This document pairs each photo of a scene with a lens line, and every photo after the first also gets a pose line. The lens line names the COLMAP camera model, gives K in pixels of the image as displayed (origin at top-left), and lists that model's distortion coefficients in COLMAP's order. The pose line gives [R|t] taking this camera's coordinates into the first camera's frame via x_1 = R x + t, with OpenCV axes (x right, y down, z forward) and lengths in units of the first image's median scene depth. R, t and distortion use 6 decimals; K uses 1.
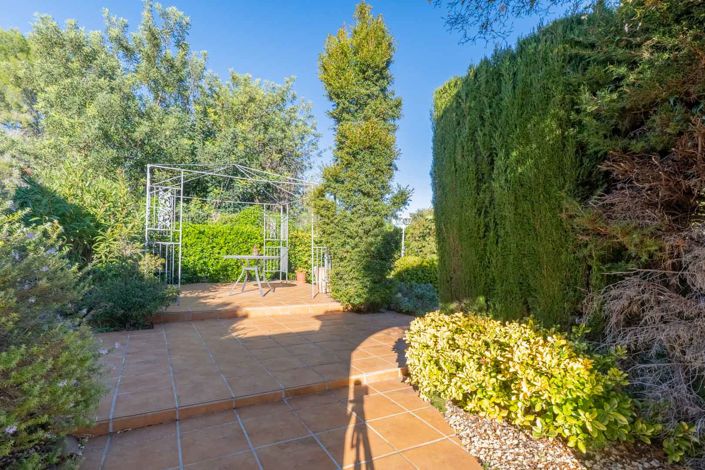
lens RADIAL K [[337.2, 0, 352.5], [0, 337.2, 235.0], [0, 0, 1]] dist [0.002378, 0.000423]
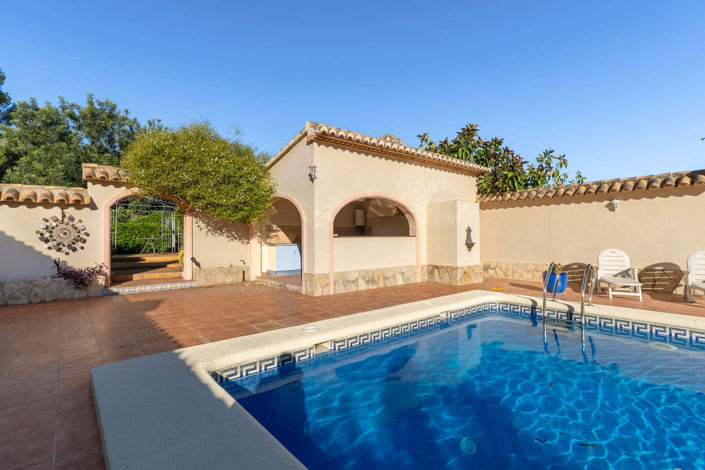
lens RADIAL K [[337.2, 0, 352.5], [0, 337.2, 235.0], [0, 0, 1]] dist [0.002378, 0.000423]
pose [[0.985270, -0.001365, 0.171002, 0.465870], [0.000186, 0.999976, 0.006915, 0.026177], [-0.171008, -0.006781, 0.985246, -1.034838]]
